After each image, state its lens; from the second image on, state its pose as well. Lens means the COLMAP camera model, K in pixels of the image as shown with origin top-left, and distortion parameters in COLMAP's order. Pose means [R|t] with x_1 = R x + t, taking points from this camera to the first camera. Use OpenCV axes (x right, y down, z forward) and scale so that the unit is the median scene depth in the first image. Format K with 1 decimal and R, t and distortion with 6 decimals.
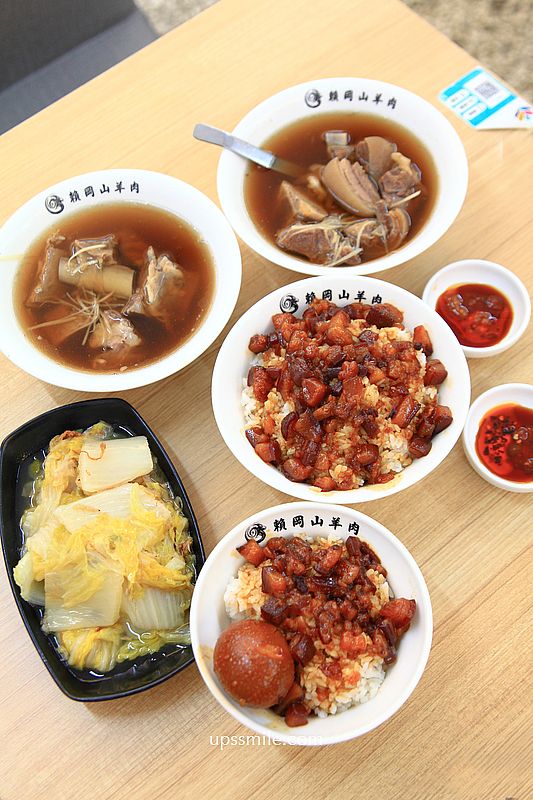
lens RADIAL K [[964.0, 0, 266.5], [0, 964.0, 400.0], [0, 0, 1]] dist [-0.012261, -0.010762]
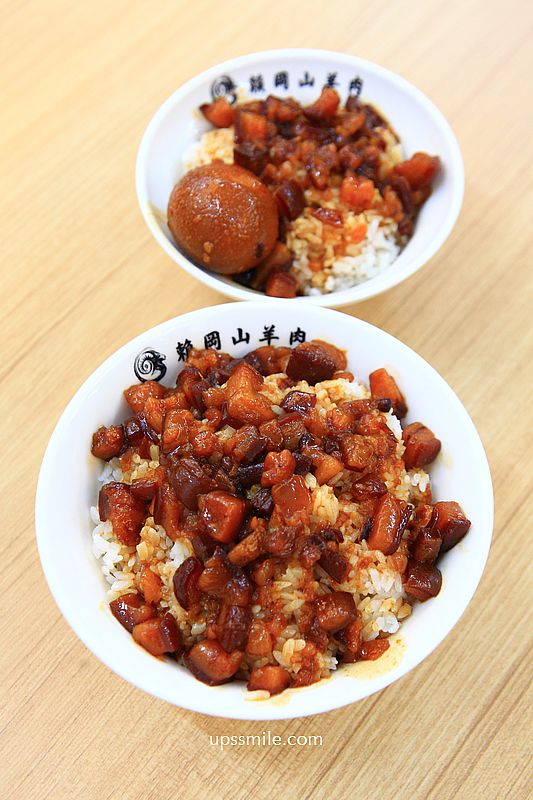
lens RADIAL K [[1151.8, 0, 265.0], [0, 1151.8, 427.0], [0, 0, 1]] dist [0.027950, 0.077289]
pose [[0.978462, -0.153930, 0.137541, -0.010304], [0.158614, 0.987056, -0.023710, -0.038533], [-0.132111, 0.045015, 0.990212, 0.330535]]
